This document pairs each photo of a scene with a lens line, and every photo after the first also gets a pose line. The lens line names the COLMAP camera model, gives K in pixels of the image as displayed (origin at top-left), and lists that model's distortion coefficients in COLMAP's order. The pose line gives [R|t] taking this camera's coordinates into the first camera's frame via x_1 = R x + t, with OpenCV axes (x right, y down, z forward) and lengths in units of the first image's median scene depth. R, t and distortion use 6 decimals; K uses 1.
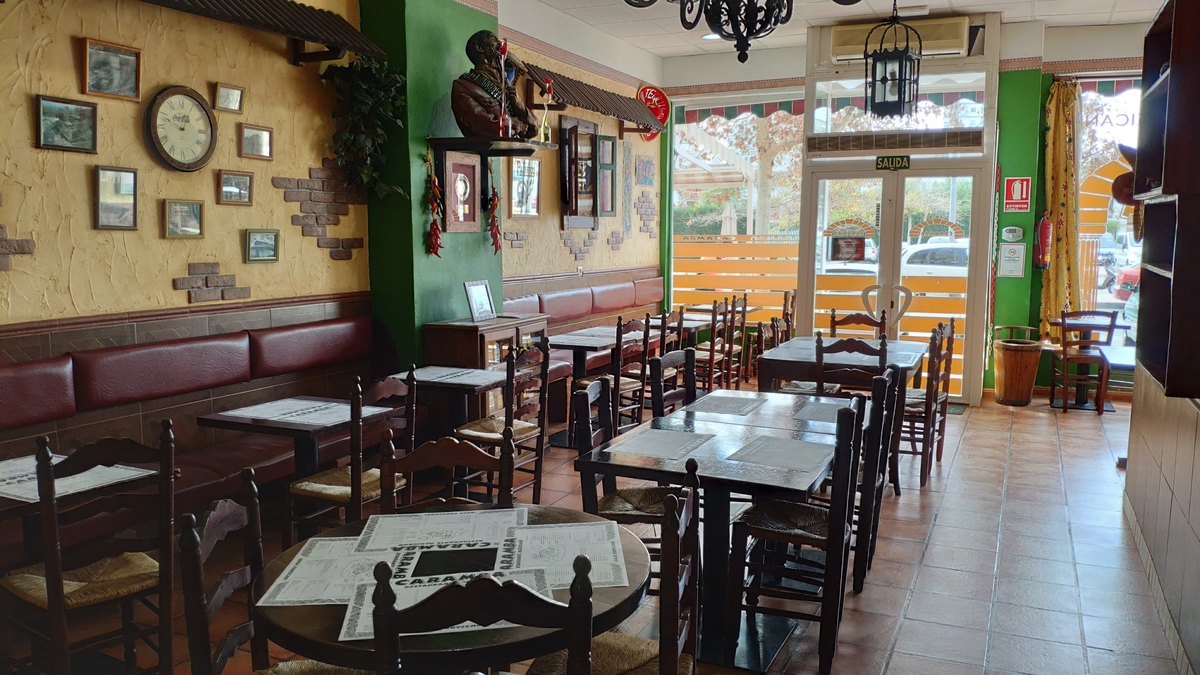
lens RADIAL K [[949.2, 0, 600.0], [0, 949.2, 337.5], [0, 0, 1]] dist [0.143411, -0.369540]
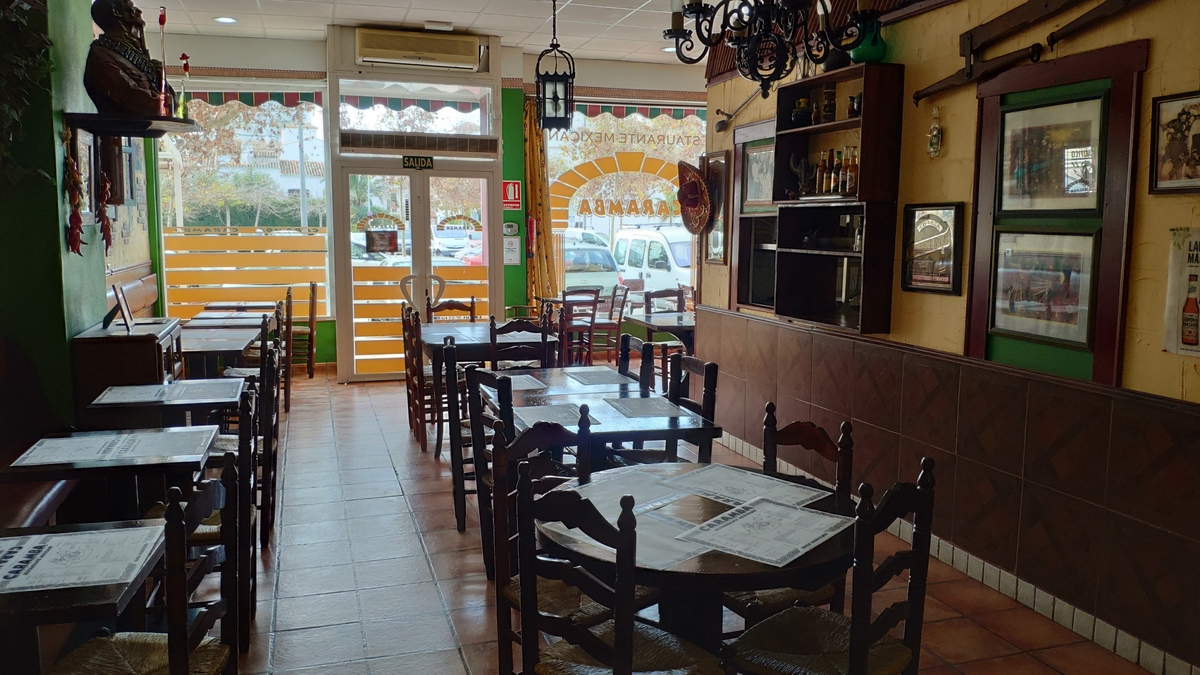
lens RADIAL K [[949.2, 0, 600.0], [0, 949.2, 337.5], [0, 0, 1]] dist [0.143411, -0.369540]
pose [[0.746089, -0.075273, 0.661578, -0.276298], [0.070518, 0.996934, 0.033902, -0.006347], [-0.662101, 0.021359, 0.749110, 0.055168]]
